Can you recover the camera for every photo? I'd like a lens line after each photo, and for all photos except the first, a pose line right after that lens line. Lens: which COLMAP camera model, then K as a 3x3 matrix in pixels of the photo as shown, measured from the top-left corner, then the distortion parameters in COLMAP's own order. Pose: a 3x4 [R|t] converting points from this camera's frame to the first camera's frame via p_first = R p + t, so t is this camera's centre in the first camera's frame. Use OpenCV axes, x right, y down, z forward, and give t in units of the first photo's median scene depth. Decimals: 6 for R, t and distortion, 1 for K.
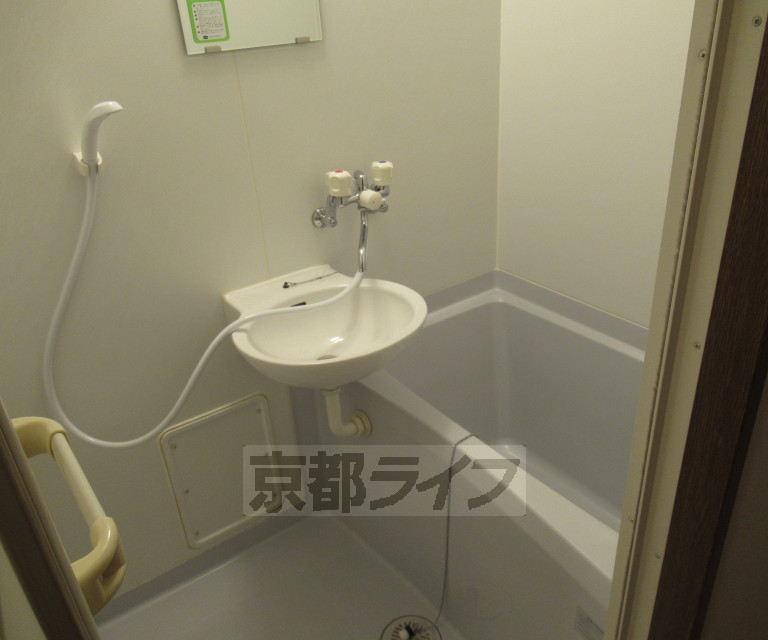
lens RADIAL K [[640.9, 0, 384.0], [0, 640.9, 320.0], [0, 0, 1]] dist [0.004788, 0.003986]
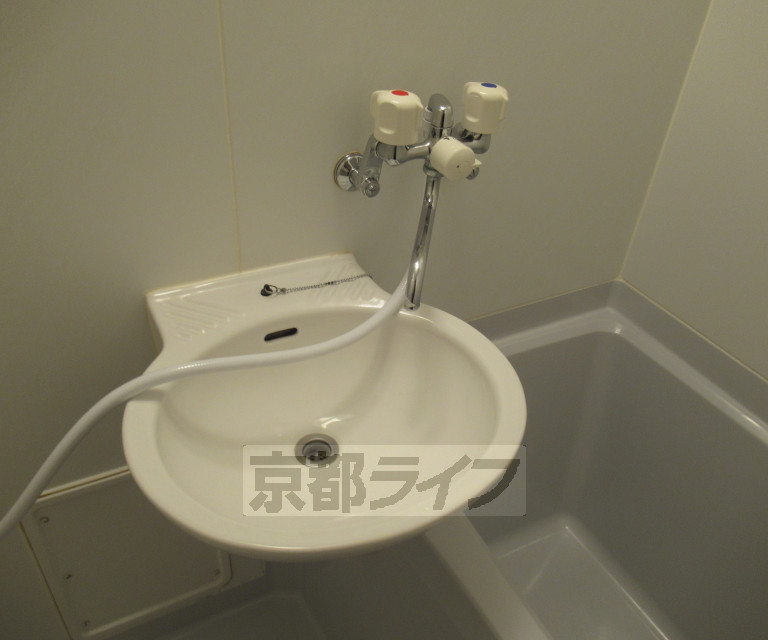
lens RADIAL K [[640.9, 0, 384.0], [0, 640.9, 320.0], [0, 0, 1]] dist [0.004788, 0.003986]
pose [[0.984069, 0.176166, -0.023970, -0.038605], [-0.170330, 0.972818, 0.156886, -0.132398], [0.050957, -0.150303, 0.987326, 0.472663]]
